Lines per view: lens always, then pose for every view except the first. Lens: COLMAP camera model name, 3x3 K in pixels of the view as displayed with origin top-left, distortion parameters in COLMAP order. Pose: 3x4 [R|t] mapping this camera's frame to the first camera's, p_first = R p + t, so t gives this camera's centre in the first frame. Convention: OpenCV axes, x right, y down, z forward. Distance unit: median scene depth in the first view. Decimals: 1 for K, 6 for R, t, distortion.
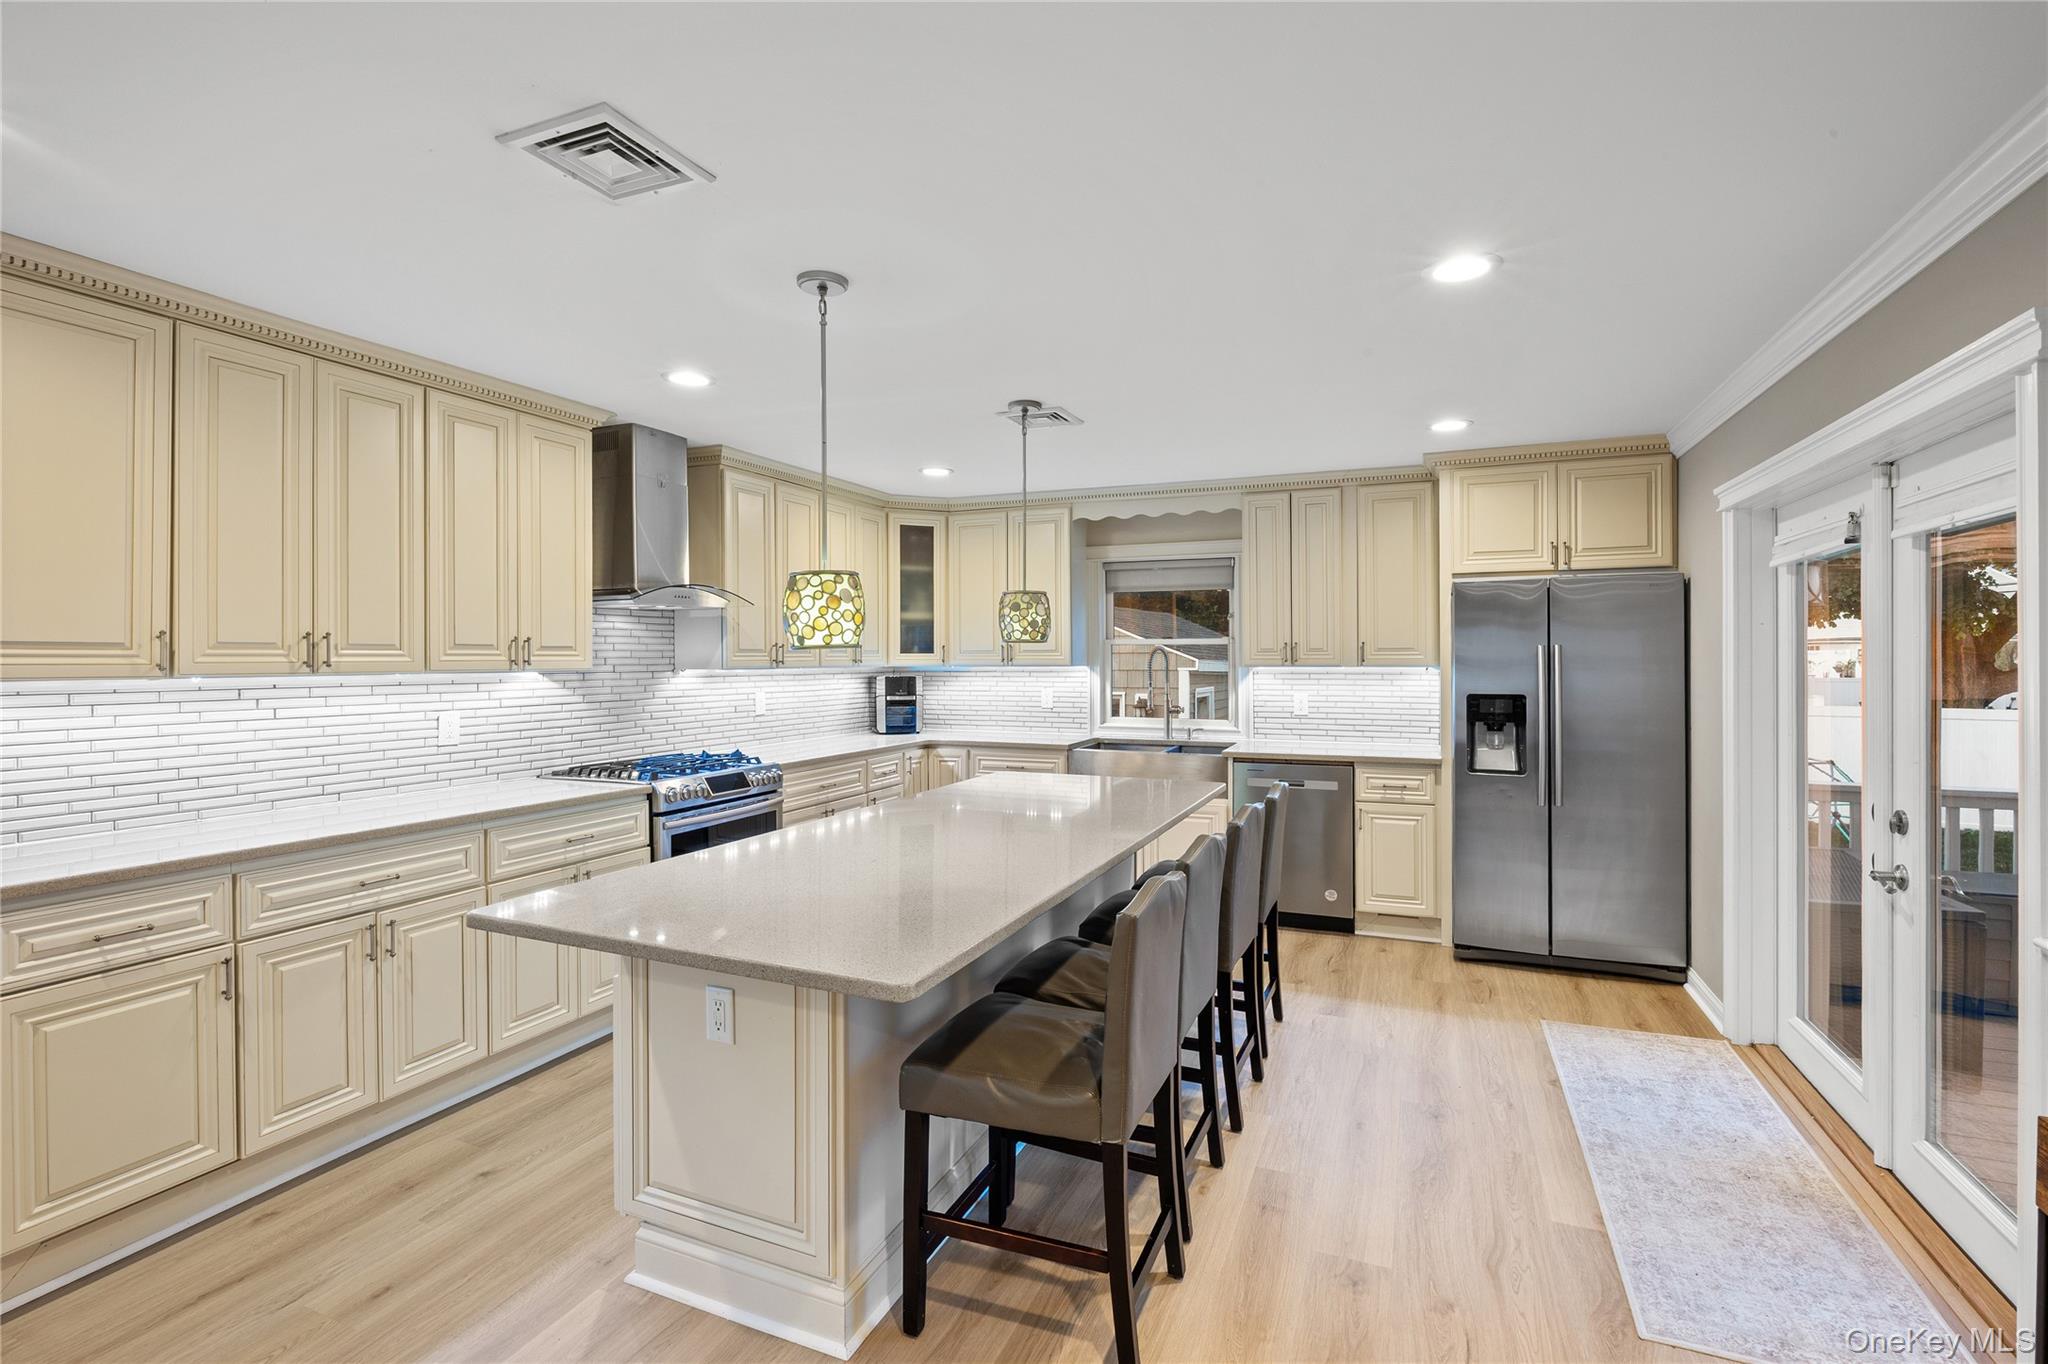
lens RADIAL K [[912.0, 0, 1031.8], [0, 912.0, 663.7], [0, 0, 1]] dist [-0.015591, 0.002686]
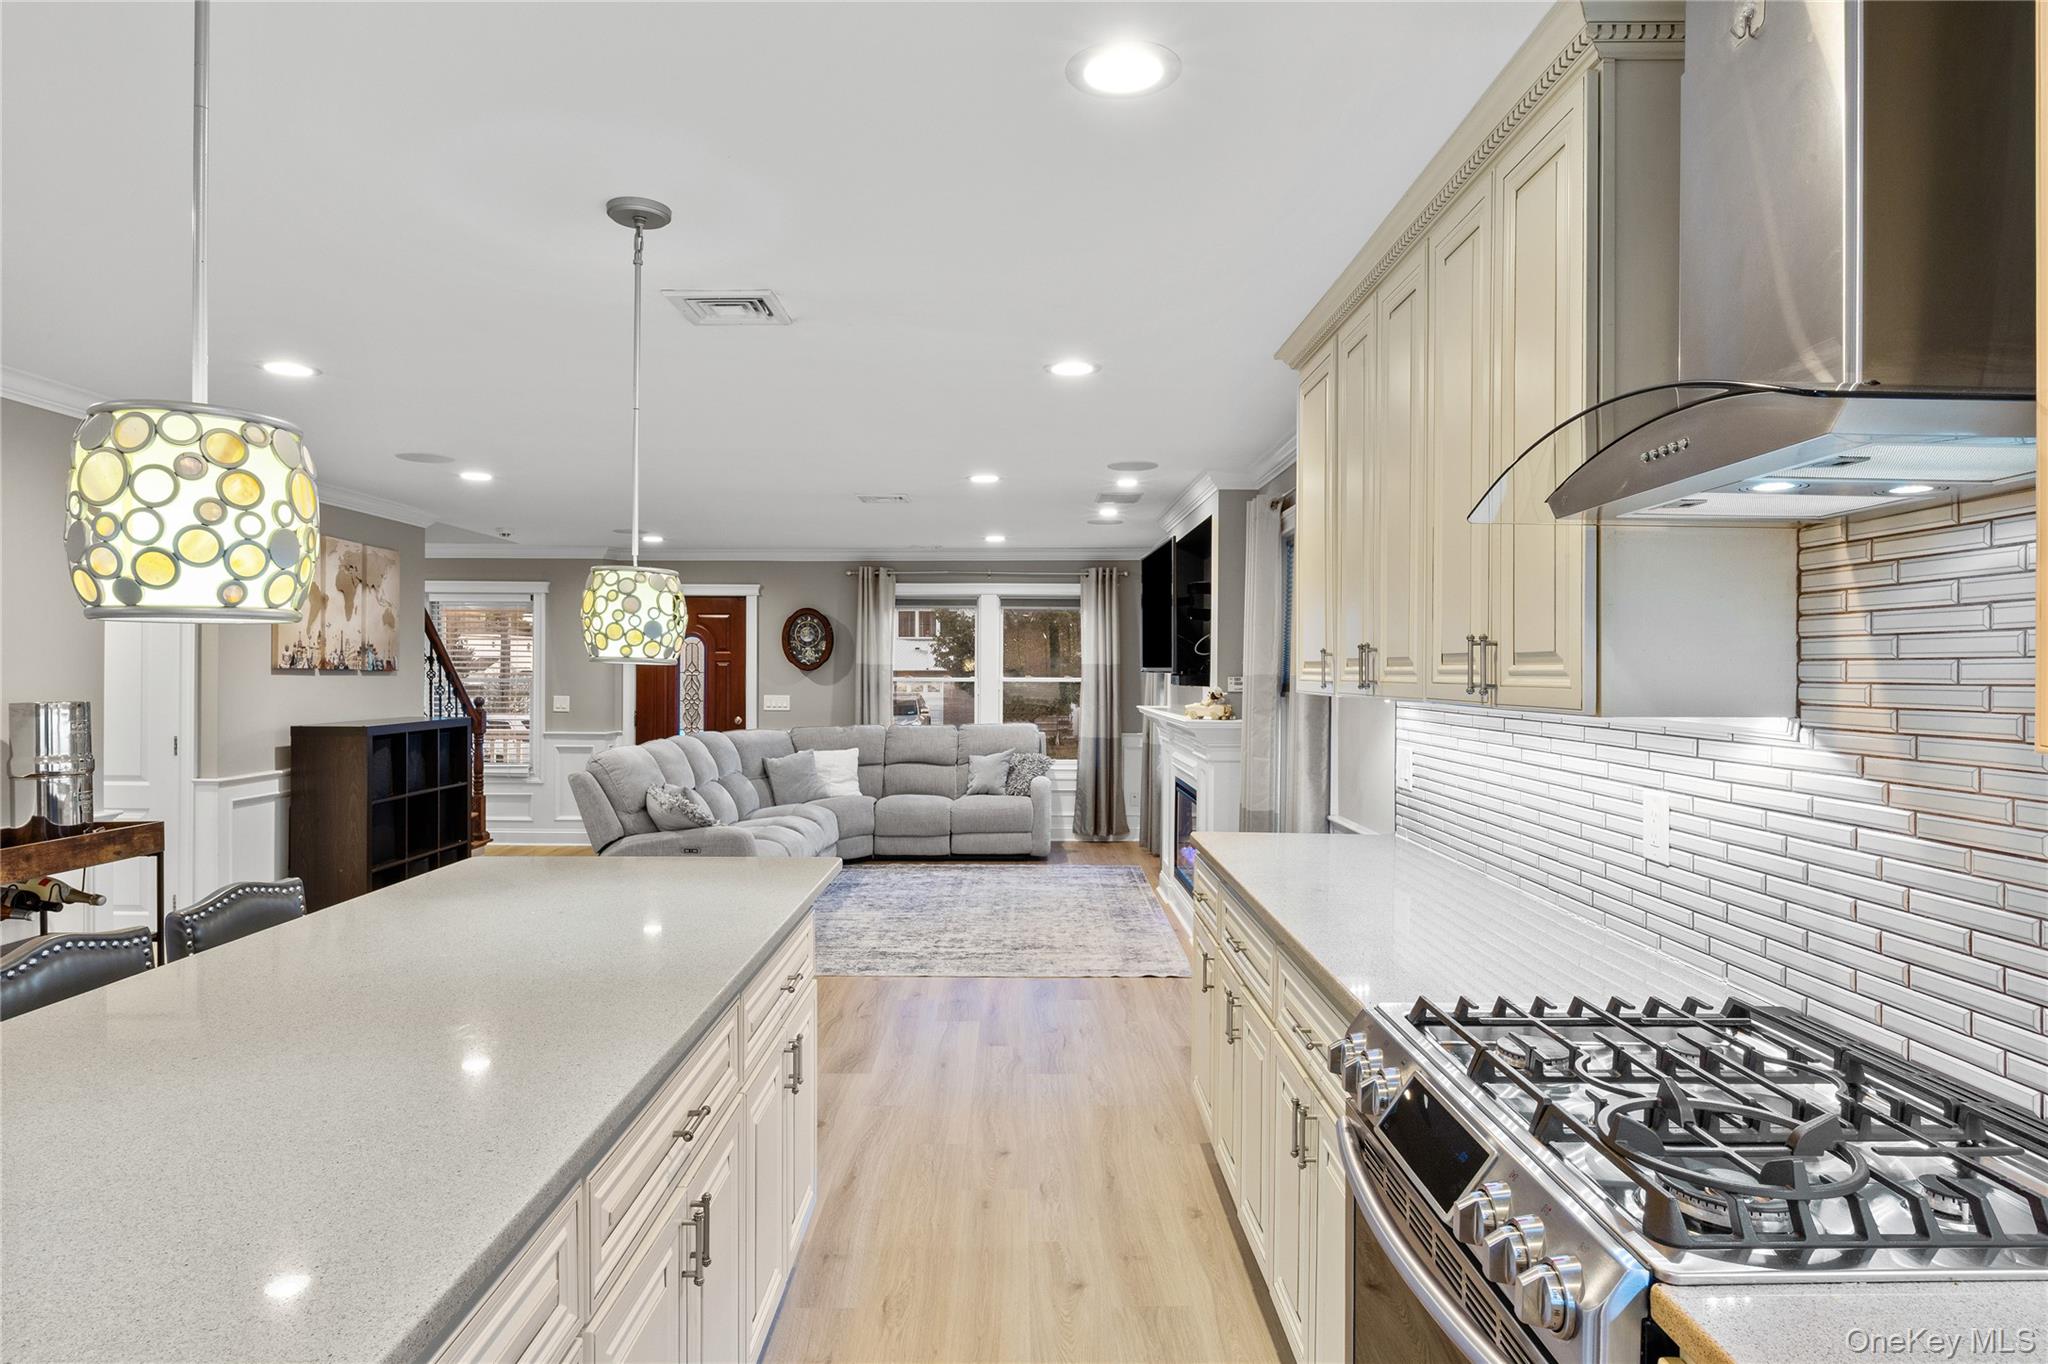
lens RADIAL K [[1181.3, 0, 1023.8], [0, 1181.3, 678.4], [0, 0, 1]] dist [-0.001936, 0.002406]
pose [[-0.920420, -0.000811, -0.390931, -0.075576], [-0.006143, 0.999904, 0.012387, -0.010630], [0.390884, 0.013803, -0.920337, 1.205424]]
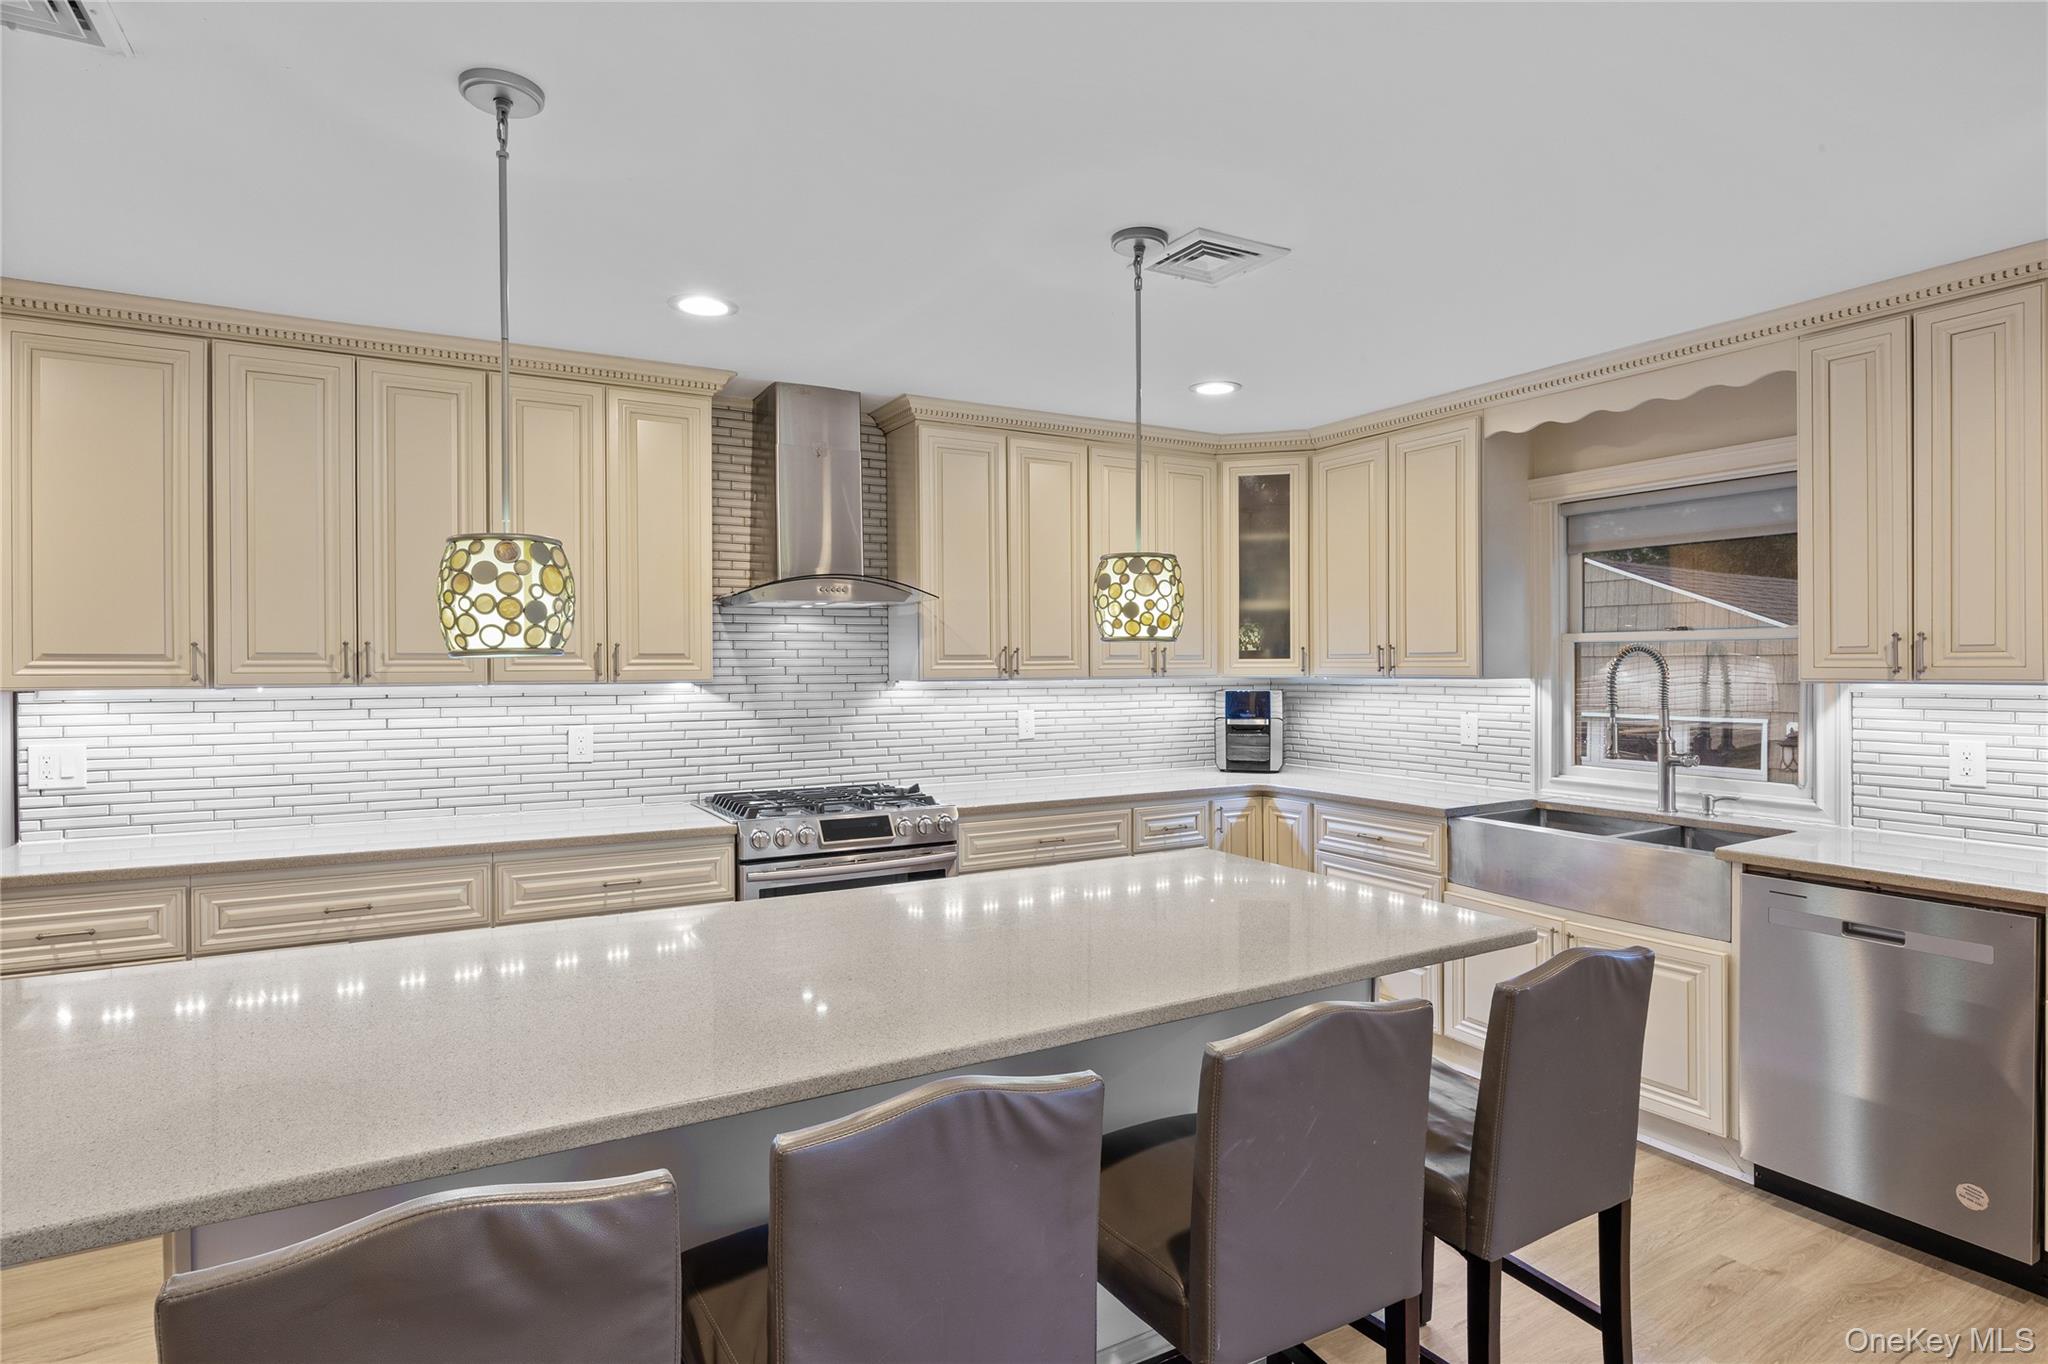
lens RADIAL K [[1041.2, 0, 1027.3], [0, 1041.2, 676.4], [0, 0, 1]] dist [-0.006127, -0.002166]
pose [[0.797658, 0.005744, -0.603082, 0.296649], [-0.002017, 0.999974, 0.006858, -0.004261], [0.603106, -0.004254, 0.797650, 0.361232]]
